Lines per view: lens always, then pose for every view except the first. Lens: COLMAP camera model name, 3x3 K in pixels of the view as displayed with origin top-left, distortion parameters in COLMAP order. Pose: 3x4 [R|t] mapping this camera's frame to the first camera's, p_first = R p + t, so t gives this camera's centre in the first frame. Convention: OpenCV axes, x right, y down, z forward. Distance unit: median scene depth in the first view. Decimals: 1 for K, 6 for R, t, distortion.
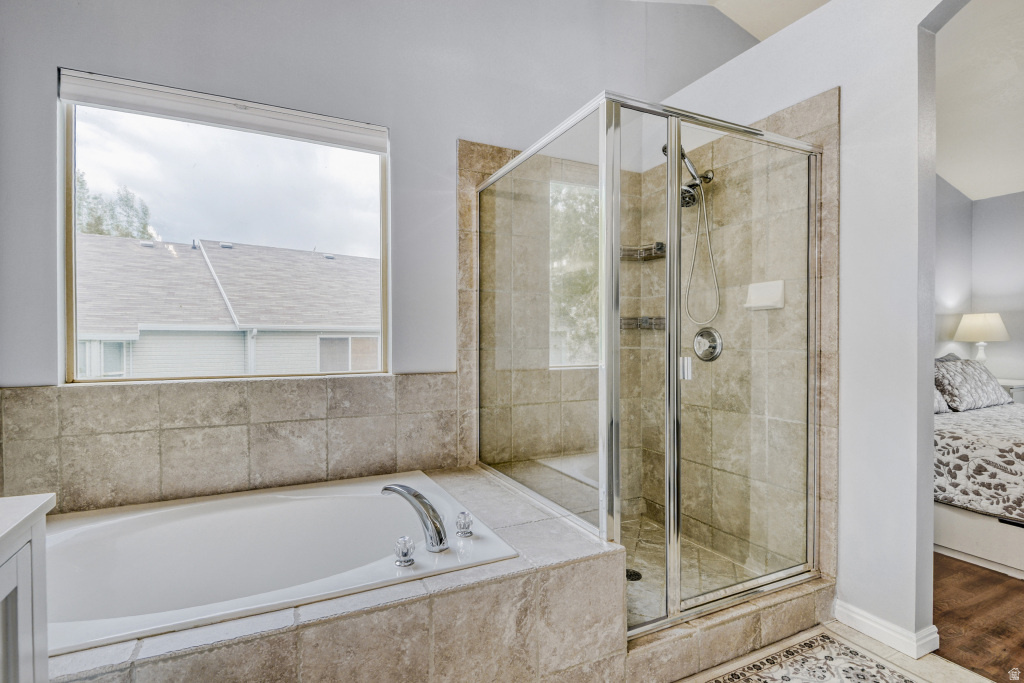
lens RADIAL K [[478.6, 0, 514.9], [0, 478.6, 346.0], [0, 0, 1]] dist [0.004227, -0.004339]
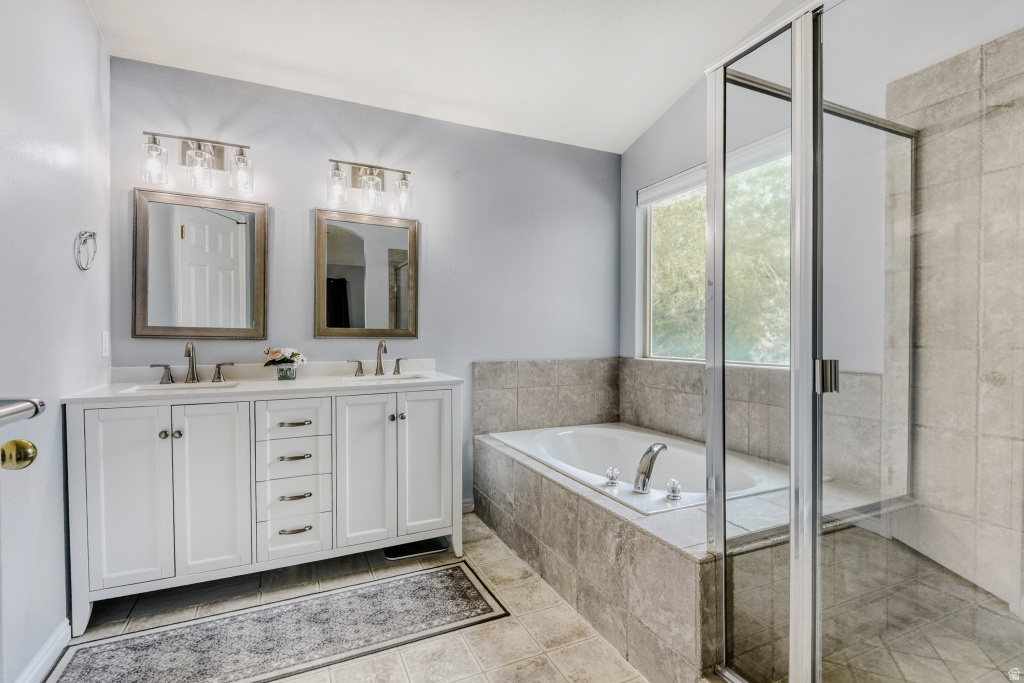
lens RADIAL K [[478.6, 0, 515.7], [0, 478.6, 337.3], [0, 0, 1]] dist [0.004227, -0.004339]
pose [[-0.005417, 0.008027, -0.999953, 0.971035], [-0.010597, 0.999911, 0.008084, -0.011208], [0.999929, 0.010640, -0.005331, 0.543582]]
